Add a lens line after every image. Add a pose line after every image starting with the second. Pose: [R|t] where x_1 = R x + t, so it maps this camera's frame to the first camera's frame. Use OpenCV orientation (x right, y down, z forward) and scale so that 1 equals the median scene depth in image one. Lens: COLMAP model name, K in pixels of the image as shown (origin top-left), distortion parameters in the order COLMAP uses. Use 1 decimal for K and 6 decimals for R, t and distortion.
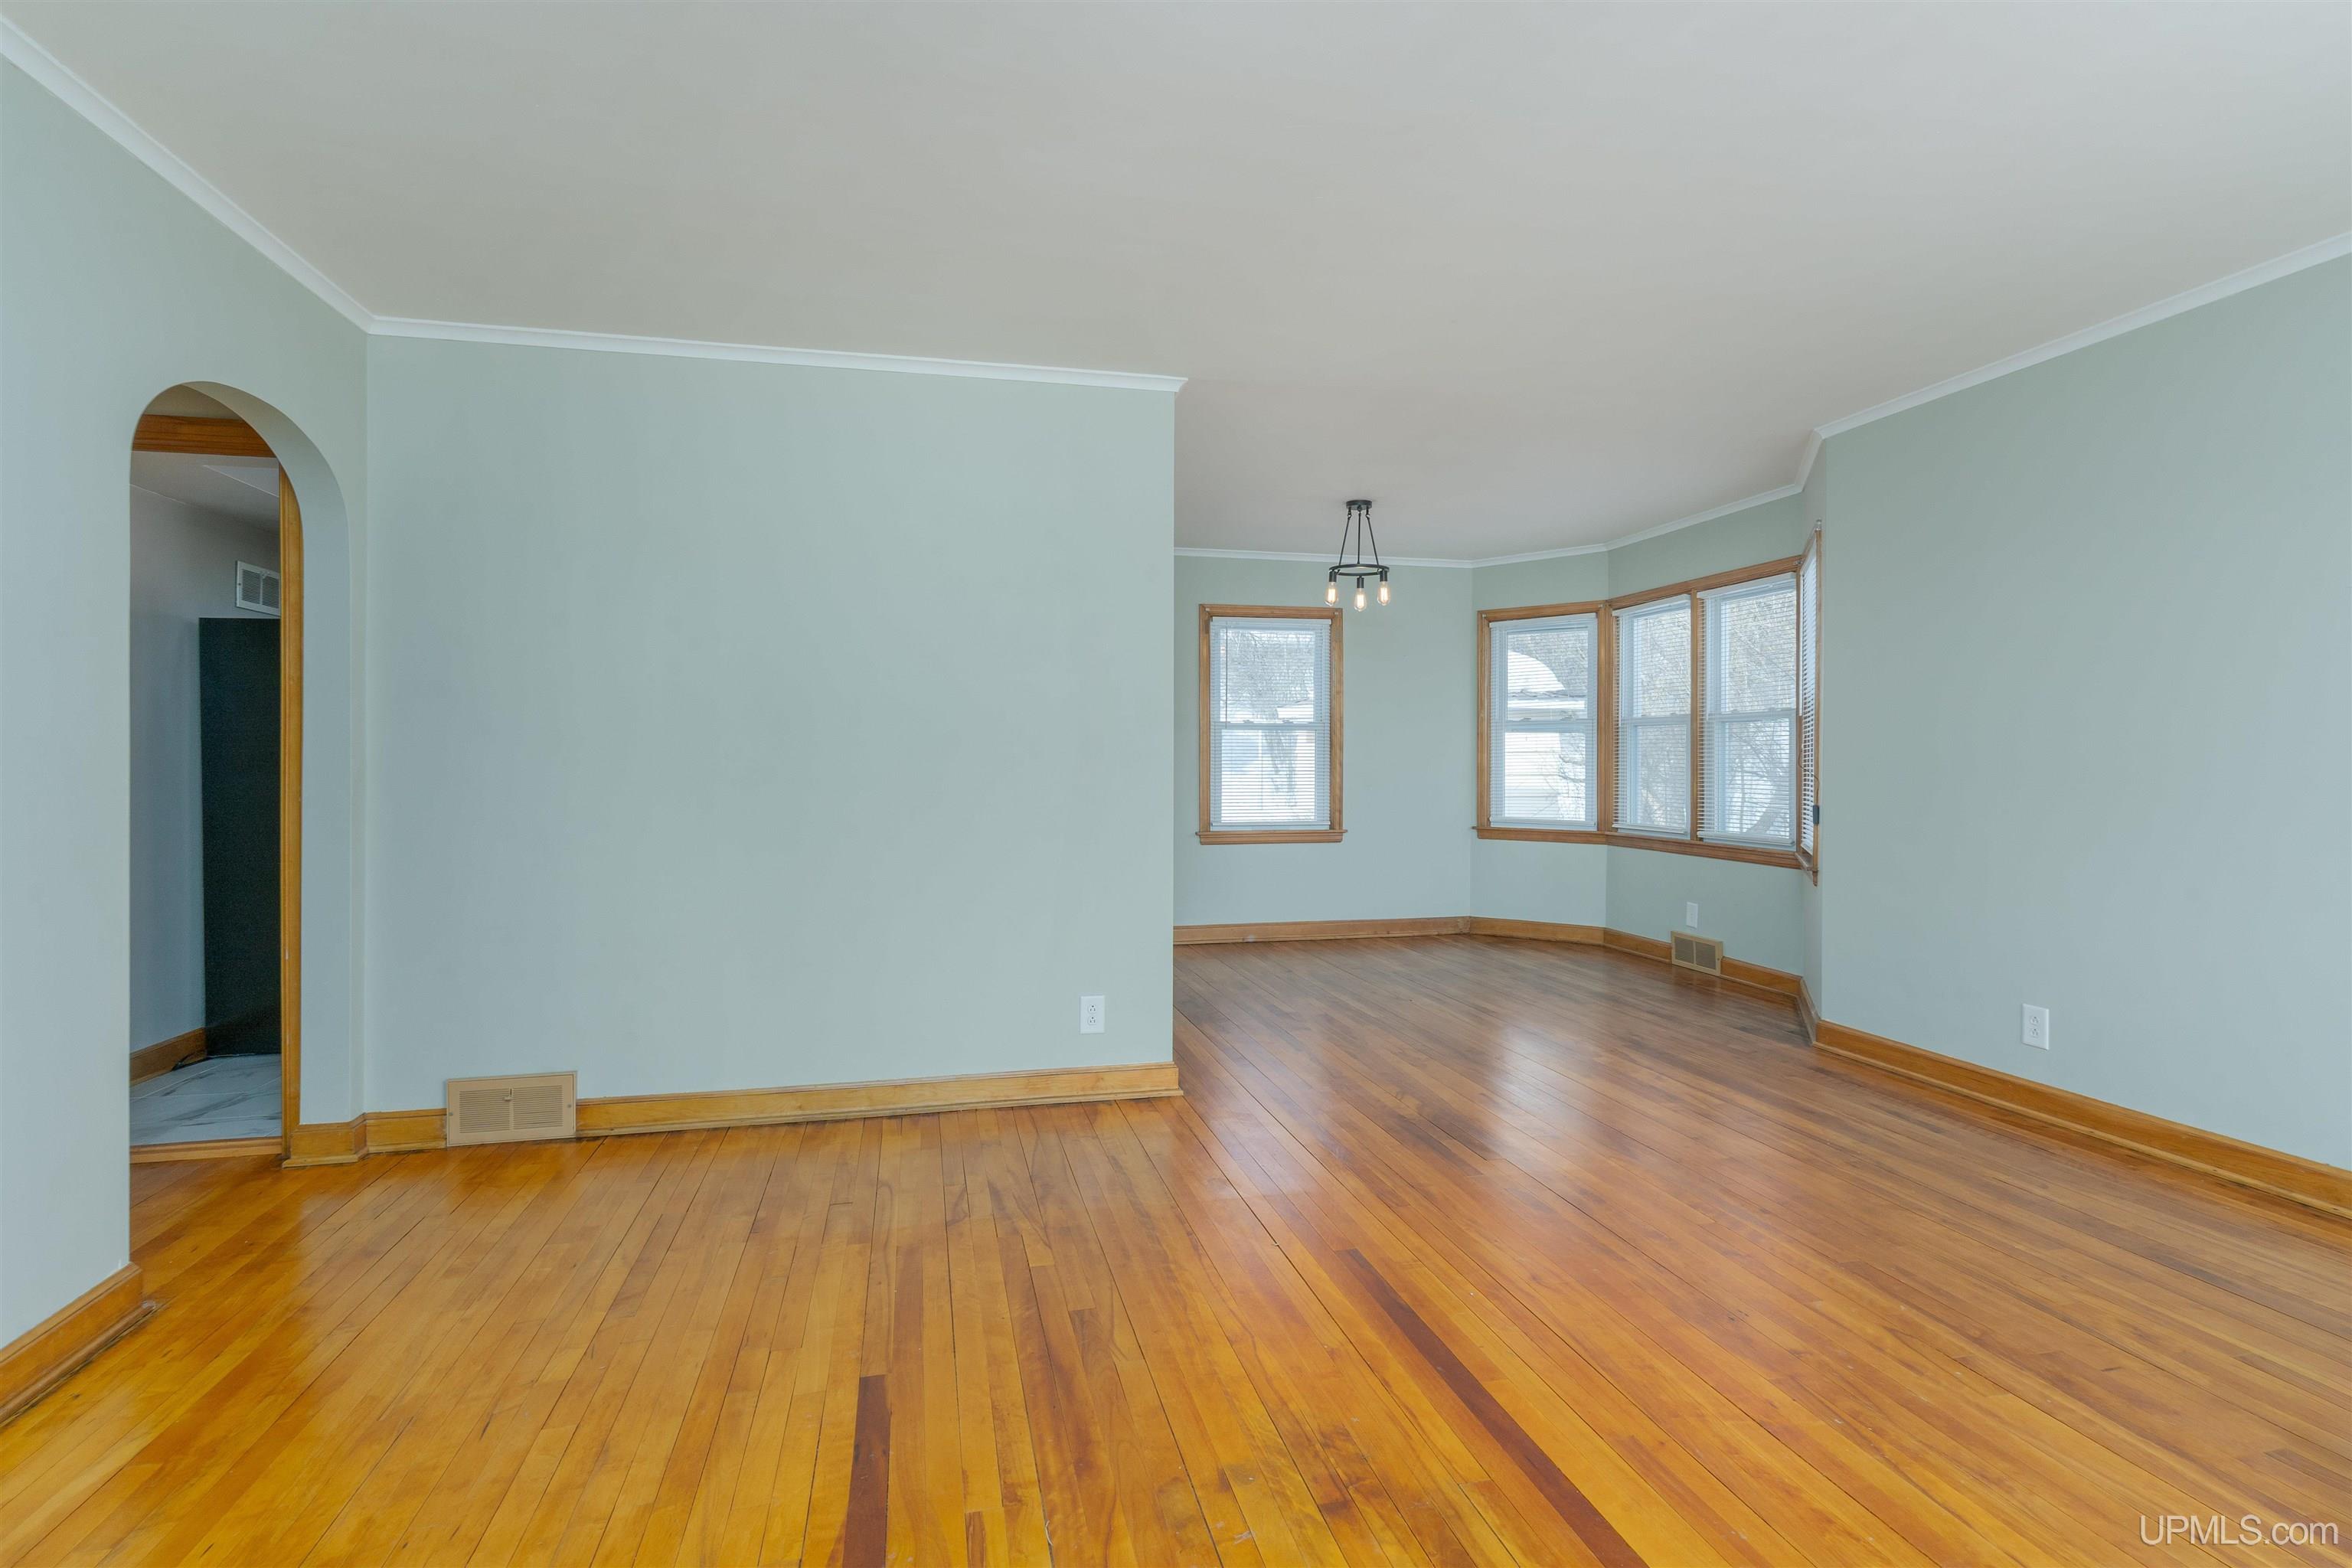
lens RADIAL K [[1125.8, 0, 1180.1], [0, 1125.8, 773.1], [0, 0, 1]] dist [0.006137, -0.000526]
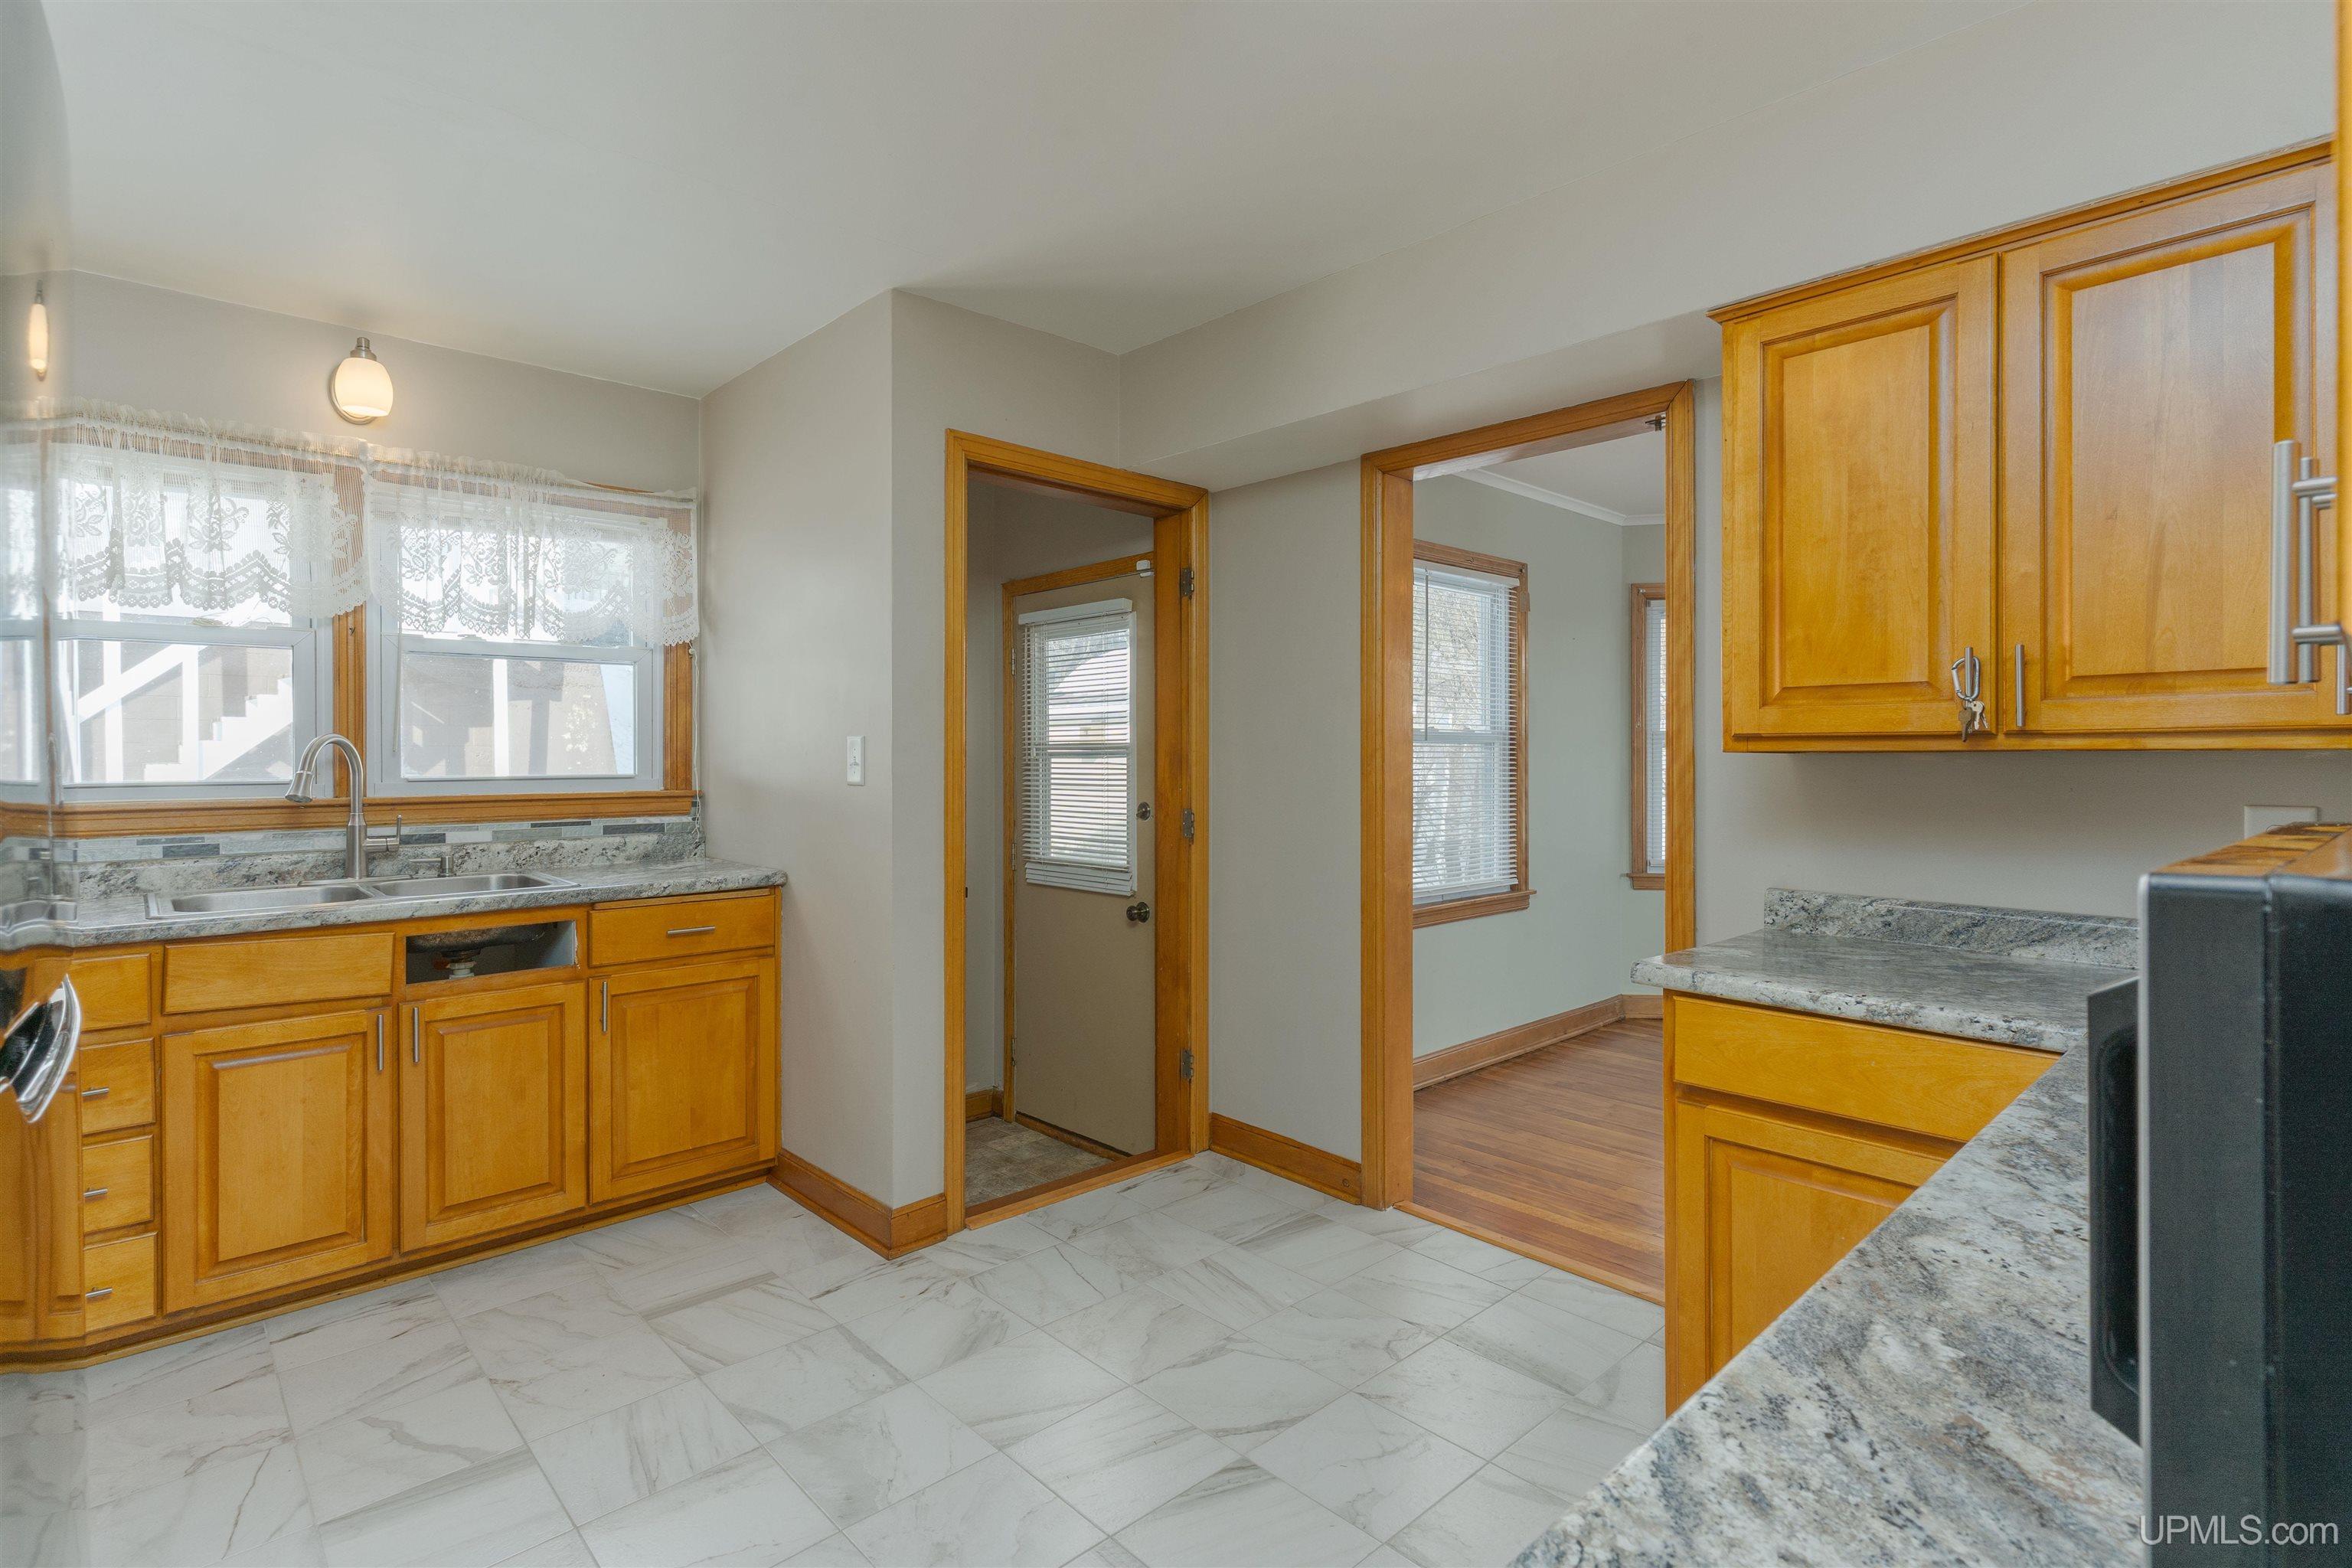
lens RADIAL K [[1125.8, 0, 1139.7], [0, 1125.8, 765.2], [0, 0, 1]] dist [0.006137, -0.000526]
pose [[0.876087, -0.006538, 0.482108, -0.404732], [0.009073, 0.999955, -0.002927, -0.026334], [-0.482067, 0.006938, 0.876107, 0.542791]]
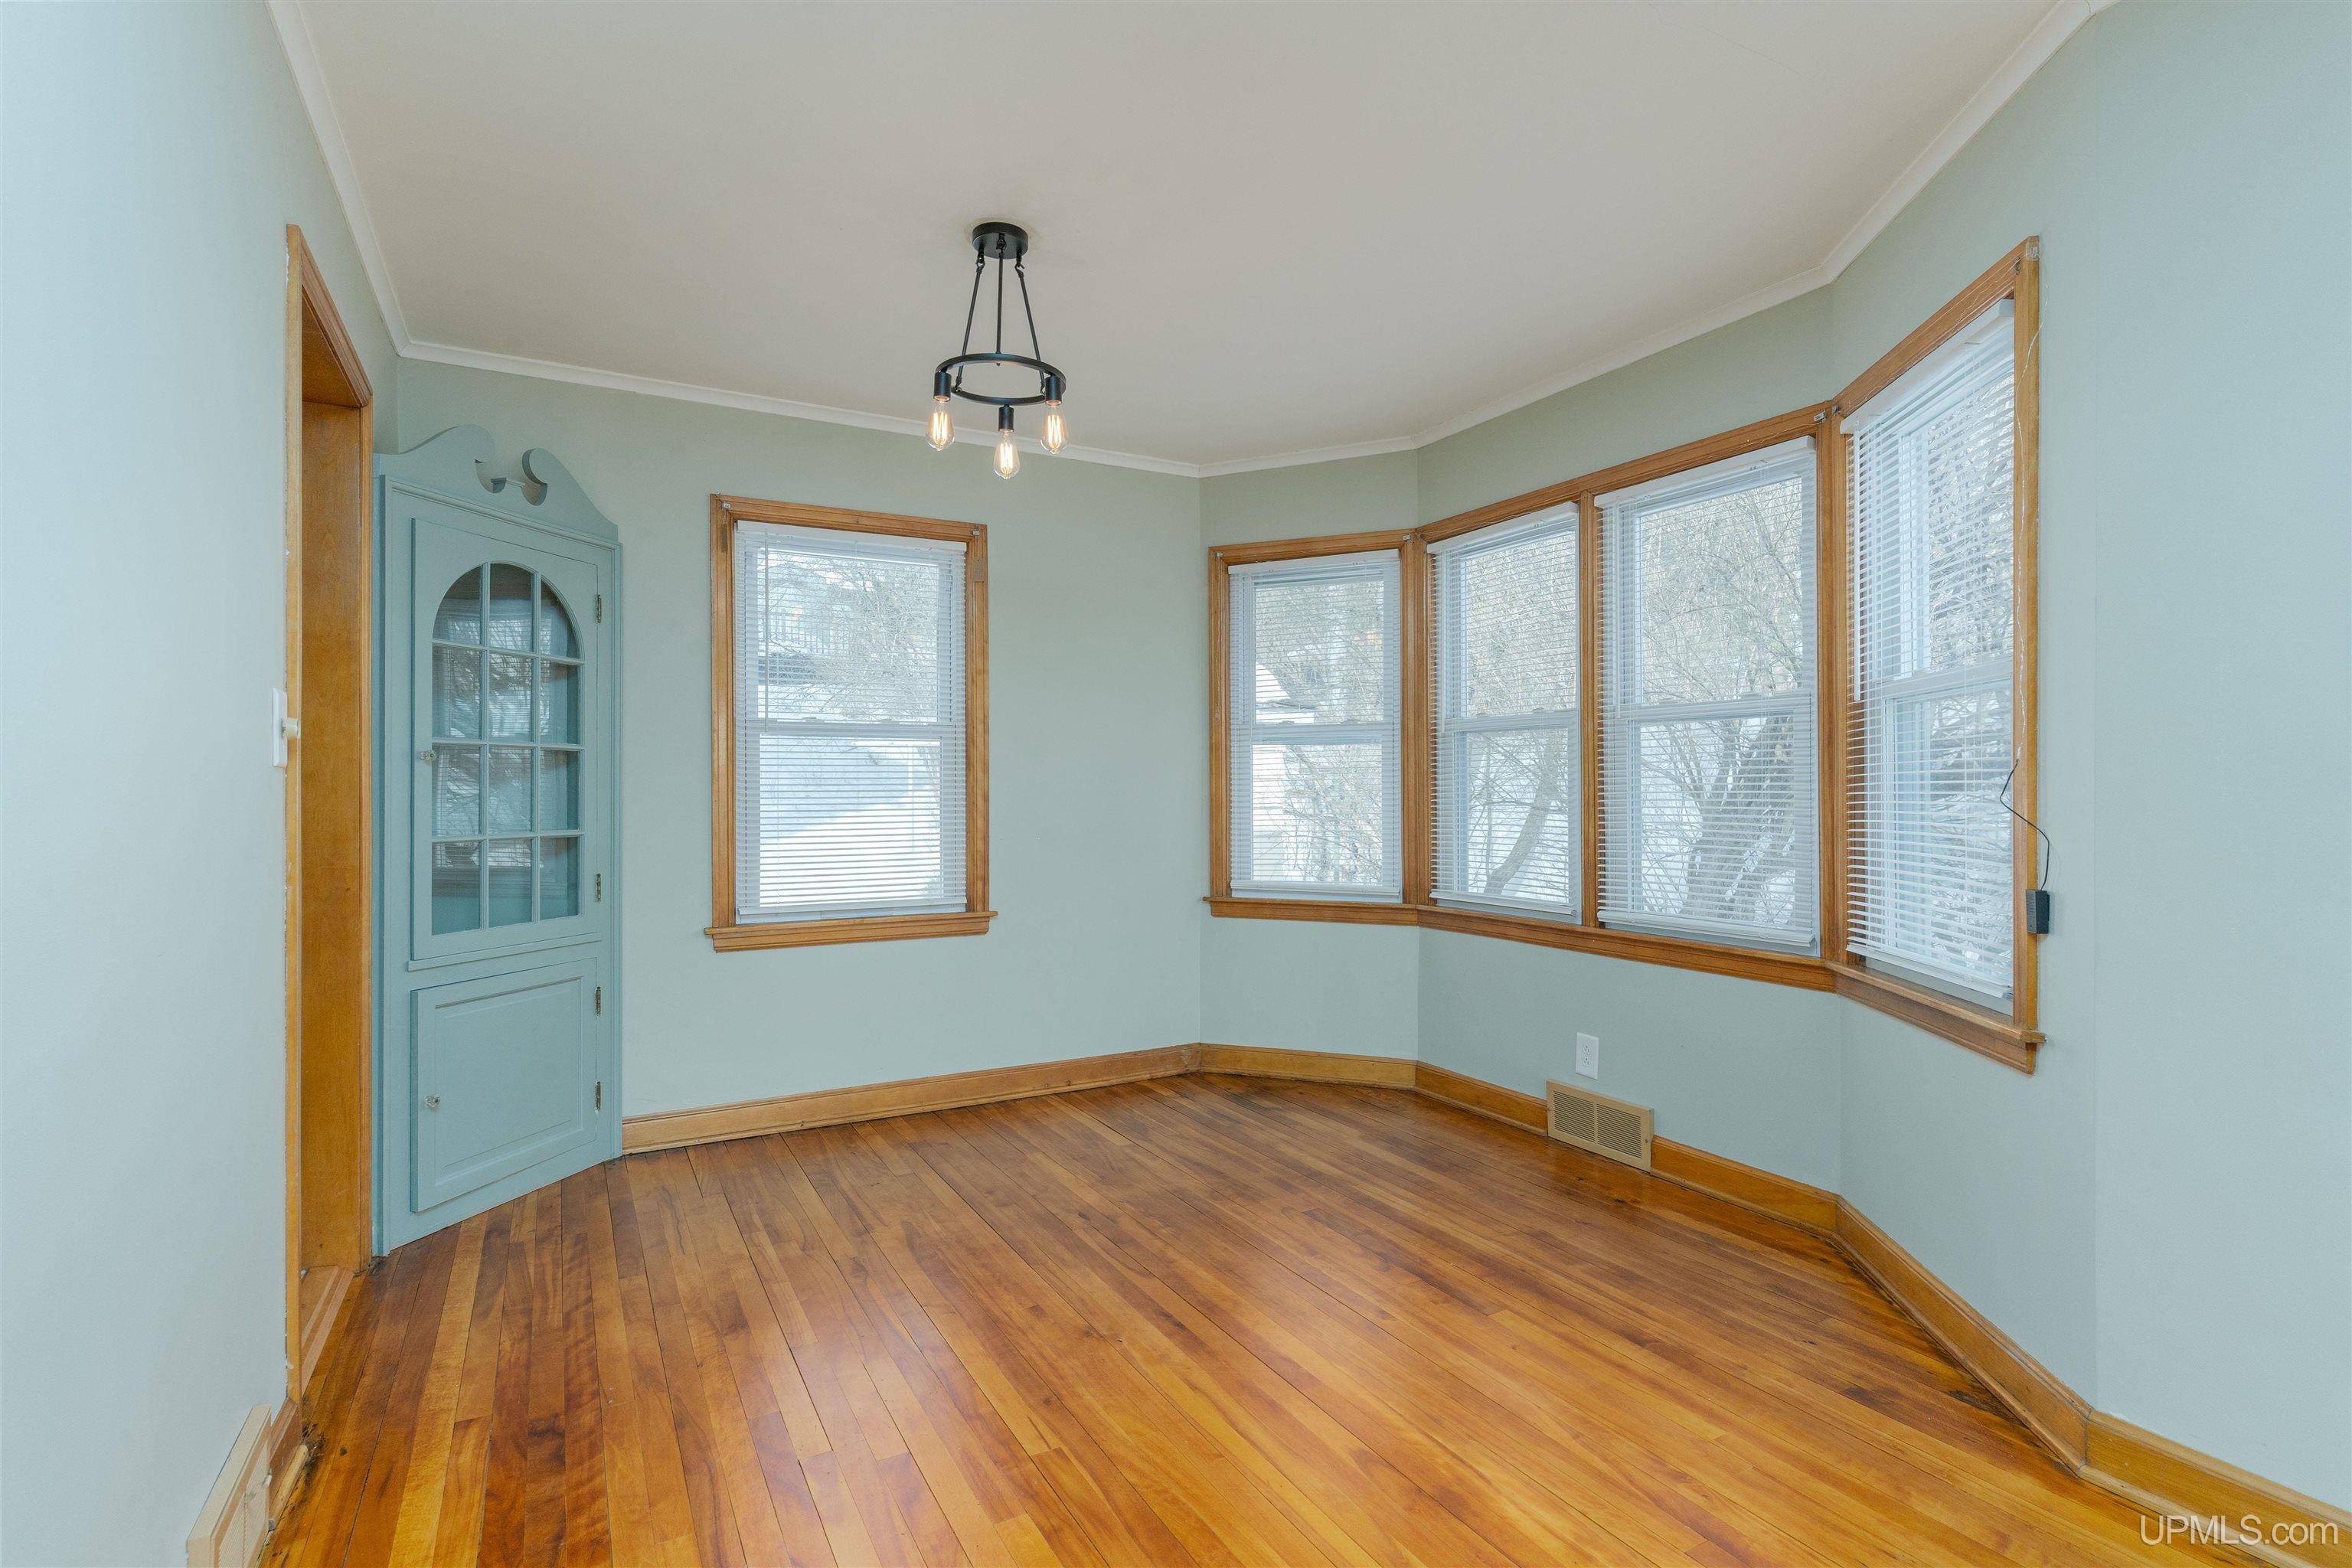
lens RADIAL K [[1125.8, 0, 1167.5], [0, 1125.8, 785.4], [0, 0, 1]] dist [0.006137, -0.000526]
pose [[0.963719, -0.003171, 0.266901, 0.083057], [0.007142, 0.999878, -0.013908, -0.005478], [-0.266825, 0.015309, 0.963623, 0.444505]]
